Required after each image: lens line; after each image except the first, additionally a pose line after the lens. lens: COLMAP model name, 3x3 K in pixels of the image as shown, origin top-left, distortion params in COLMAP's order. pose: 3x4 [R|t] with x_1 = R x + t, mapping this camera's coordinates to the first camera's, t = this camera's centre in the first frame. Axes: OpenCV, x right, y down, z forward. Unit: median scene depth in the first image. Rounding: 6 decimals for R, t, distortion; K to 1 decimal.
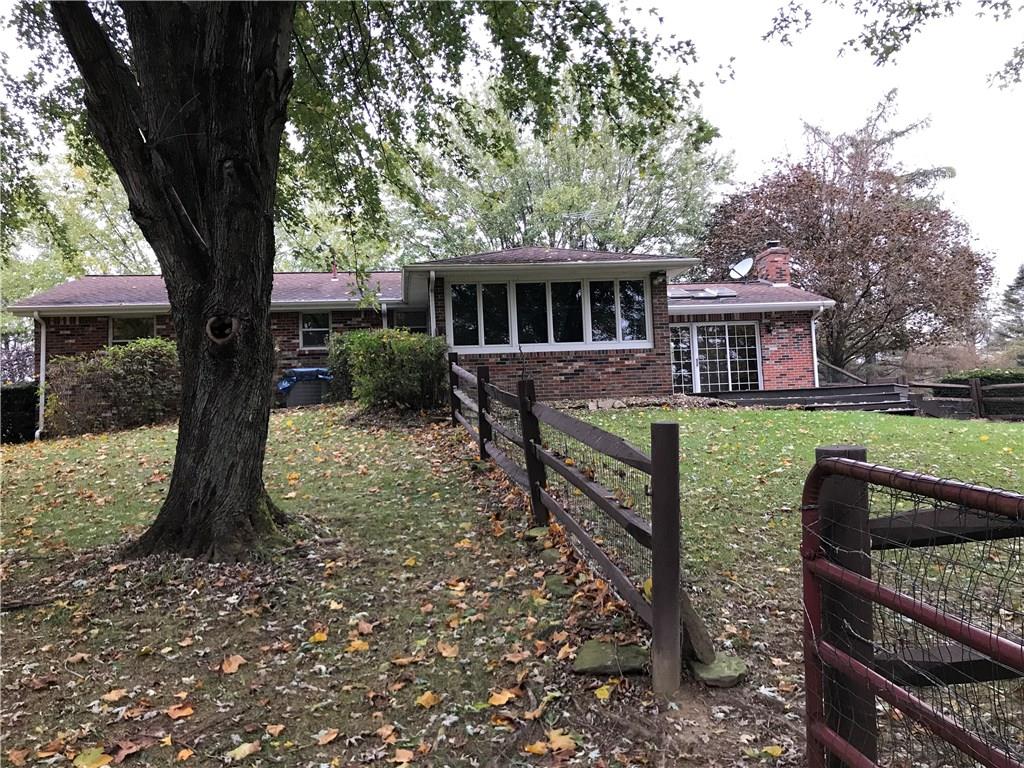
lens RADIAL K [[851.2, 0, 512.6], [0, 851.2, 382.3], [0, 0, 1]] dist [0.052107, -0.057364]
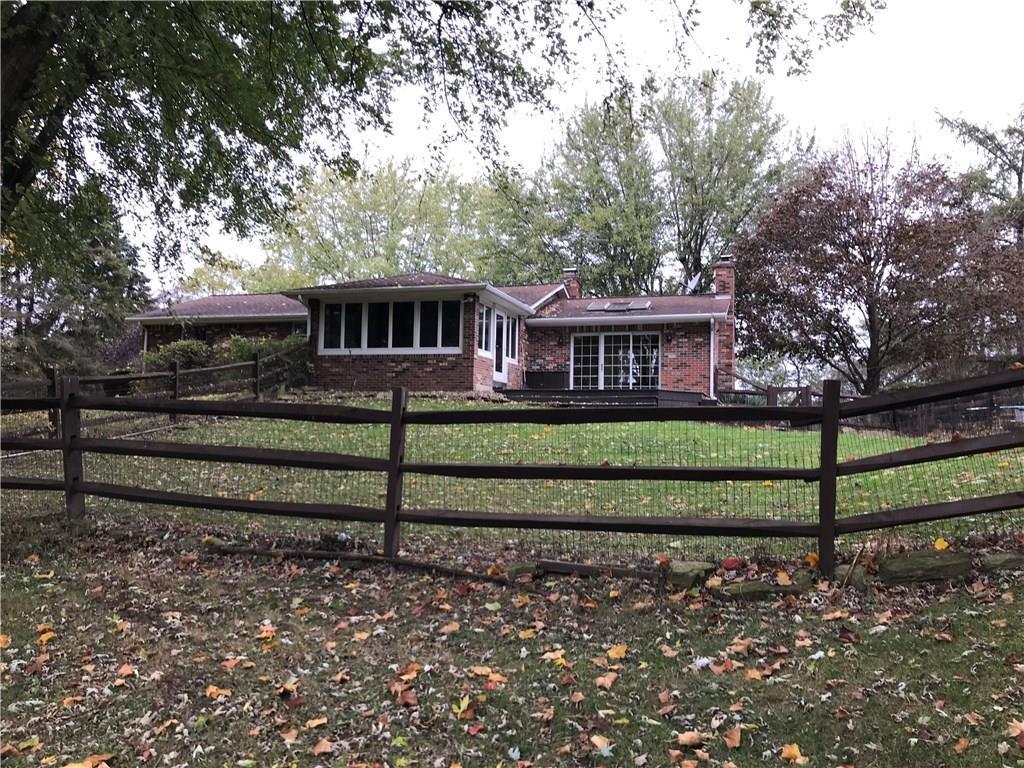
lens RADIAL K [[851.2, 0, 511.5], [0, 851.2, 384.7], [0, 0, 1]] dist [0.052107, -0.057364]
pose [[0.901172, 0.038433, -0.431754, 0.779270], [-0.036200, 0.999255, 0.013391, -0.013605], [0.431947, 0.003562, 0.901892, -0.105750]]
